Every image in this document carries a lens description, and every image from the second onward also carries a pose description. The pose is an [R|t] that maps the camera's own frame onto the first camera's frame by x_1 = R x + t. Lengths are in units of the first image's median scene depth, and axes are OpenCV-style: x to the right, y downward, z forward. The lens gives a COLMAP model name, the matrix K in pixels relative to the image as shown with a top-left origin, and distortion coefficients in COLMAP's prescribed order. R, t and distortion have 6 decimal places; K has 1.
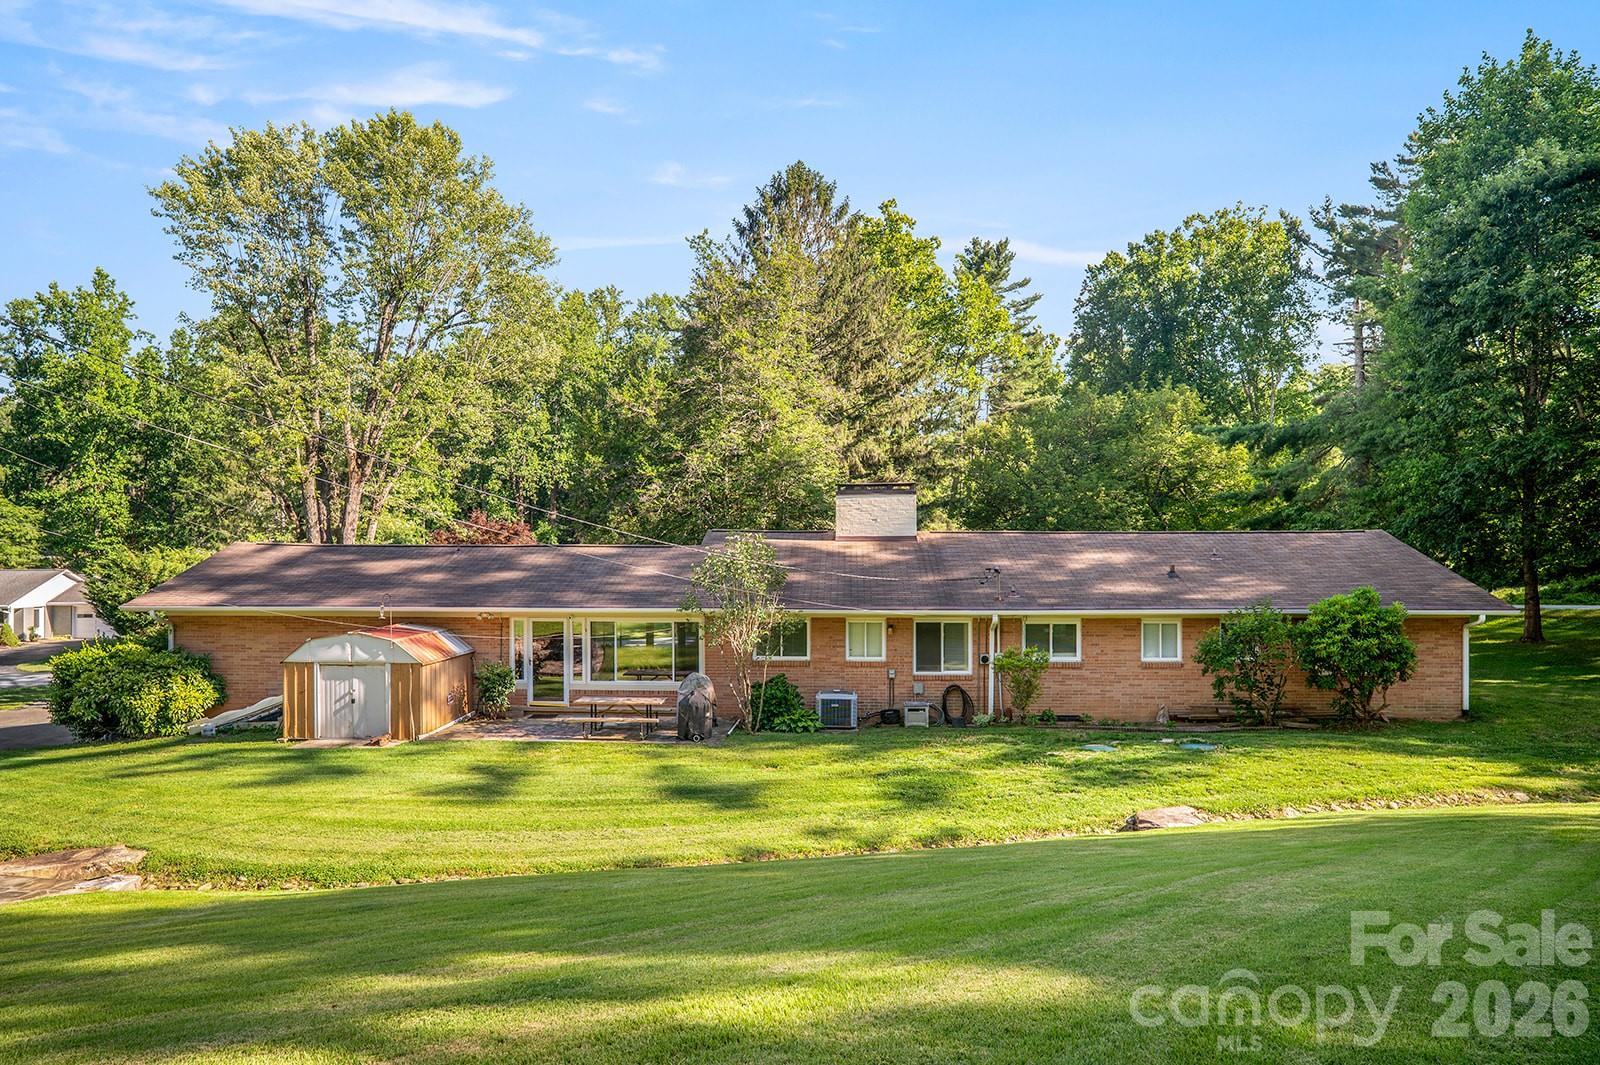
lens RADIAL K [[972.7, 0, 799.2], [0, 972.7, 536.9], [0, 0, 1]] dist [-0.062693, 0.051032]
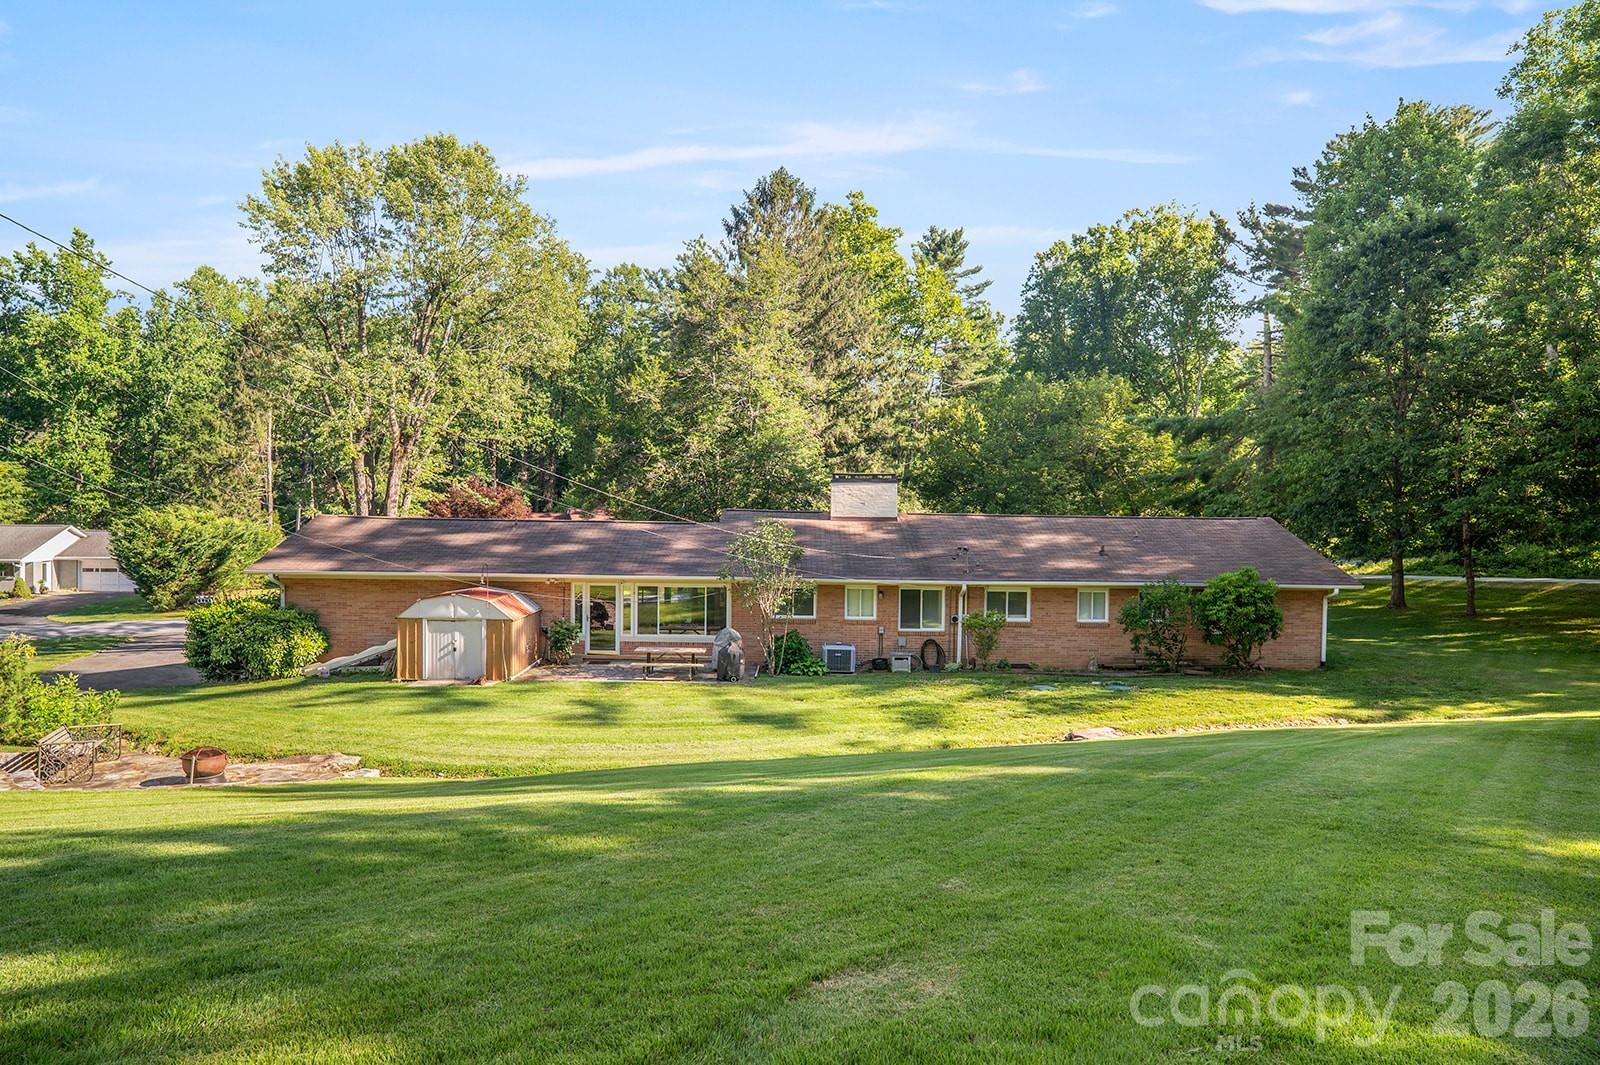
lens RADIAL K [[948.4, 0, 801.5], [0, 948.4, 525.8], [0, 0, 1]] dist [-0.060605, 0.043189]
pose [[0.998317, 0.013079, 0.056490, -0.043047], [-0.014841, 0.999413, 0.030882, -0.016534], [-0.056053, -0.031669, 0.997925, -0.116219]]
